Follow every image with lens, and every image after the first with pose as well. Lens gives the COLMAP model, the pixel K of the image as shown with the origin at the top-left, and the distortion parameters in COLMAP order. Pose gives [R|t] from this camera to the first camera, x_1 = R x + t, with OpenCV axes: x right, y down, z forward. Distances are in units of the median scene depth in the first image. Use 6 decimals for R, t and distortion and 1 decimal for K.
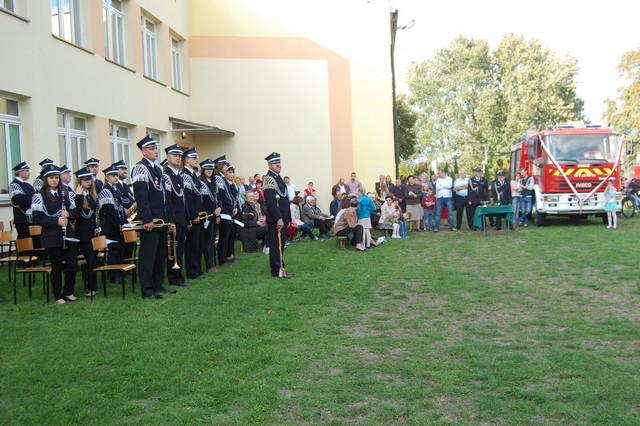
lens RADIAL K [[781.2, 0, 321.0], [0, 781.2, 212.6], [0, 0, 1]] dist [-0.065209, 0.000000]
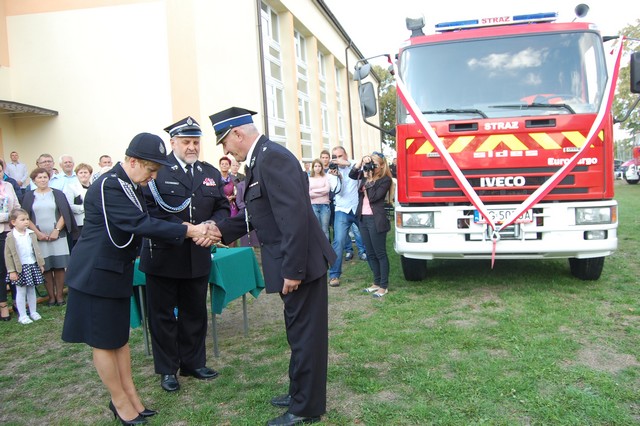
lens RADIAL K [[529.9, 0, 324.2], [0, 529.9, 207.9], [0, 0, 1]] dist [-0.090832, 0.031100]
pose [[0.988716, -0.008161, -0.149582, 0.294715], [0.013217, 0.999373, 0.032841, -0.032438], [0.149221, -0.034447, 0.988204, 0.755681]]
